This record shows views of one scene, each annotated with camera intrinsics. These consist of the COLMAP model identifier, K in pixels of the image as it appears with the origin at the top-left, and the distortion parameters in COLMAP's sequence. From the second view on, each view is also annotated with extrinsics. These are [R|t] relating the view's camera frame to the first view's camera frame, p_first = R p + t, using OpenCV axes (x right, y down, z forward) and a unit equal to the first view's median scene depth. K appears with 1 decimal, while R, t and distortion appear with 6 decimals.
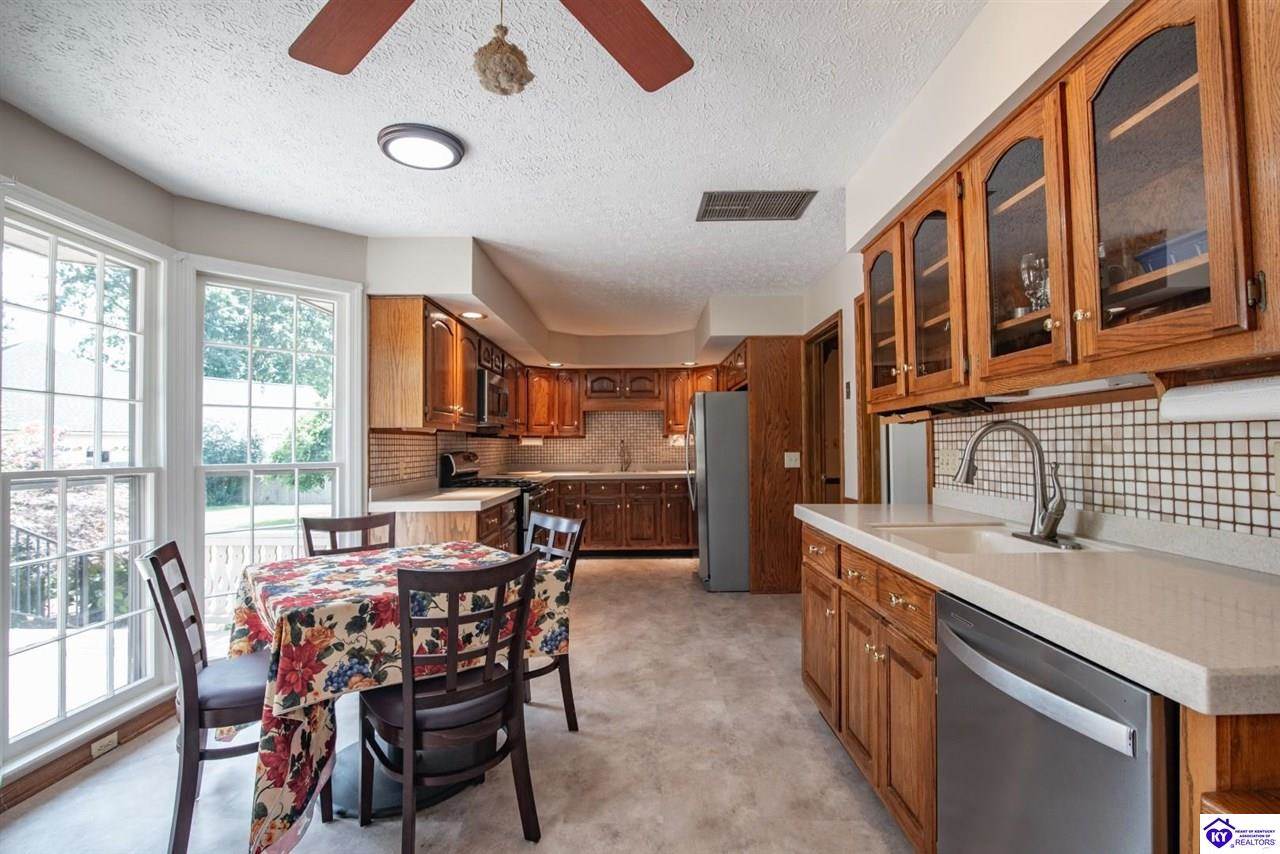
lens RADIAL K [[590.0, 0, 632.5], [0, 590.0, 431.1], [0, 0, 1]] dist [-0.020837, 0.000356]
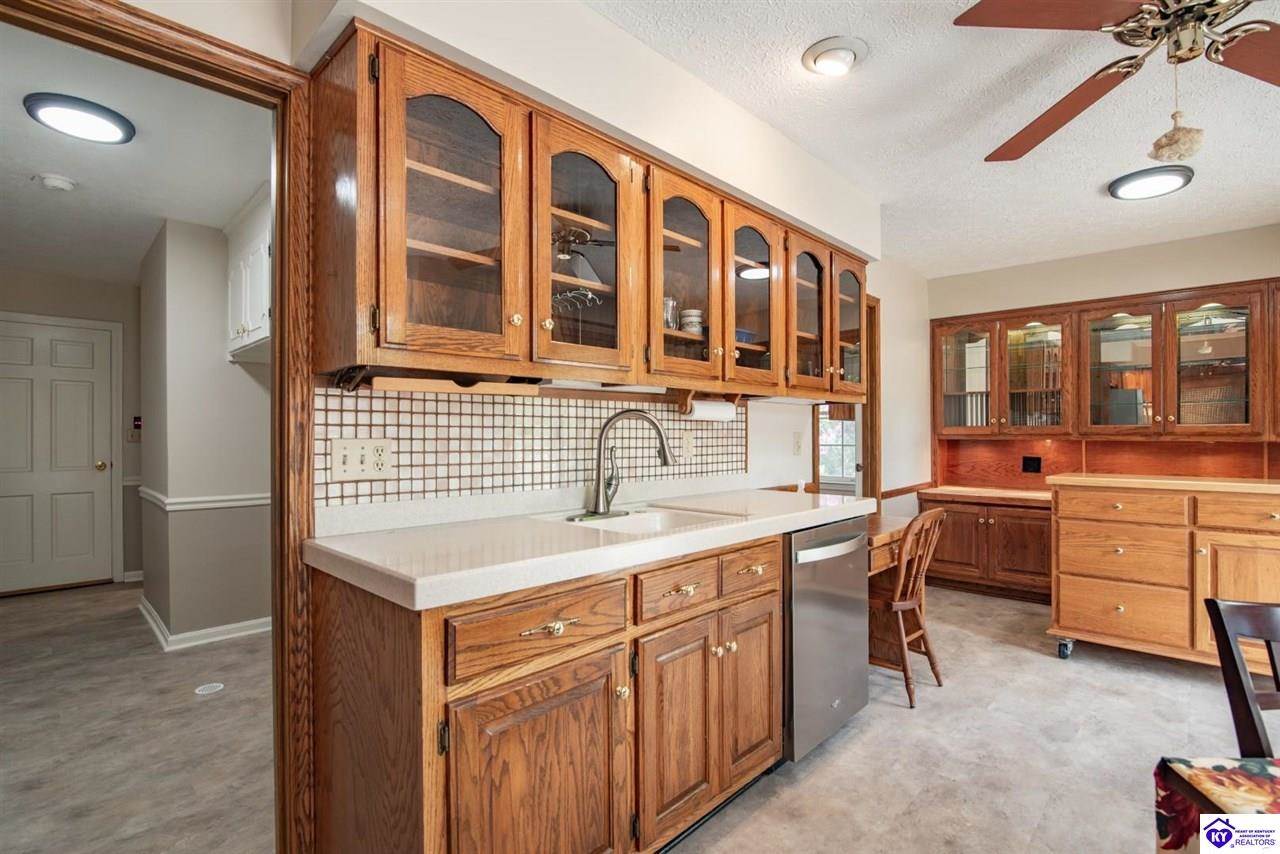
lens RADIAL K [[590.0, 0, 649.5], [0, 590.0, 433.7], [0, 0, 1]] dist [-0.020837, 0.000356]
pose [[-0.729770, 0.011789, 0.683591, -0.143742], [-0.008394, 0.999621, -0.026200, 0.053663], [-0.683641, -0.024858, -0.729395, 1.683227]]
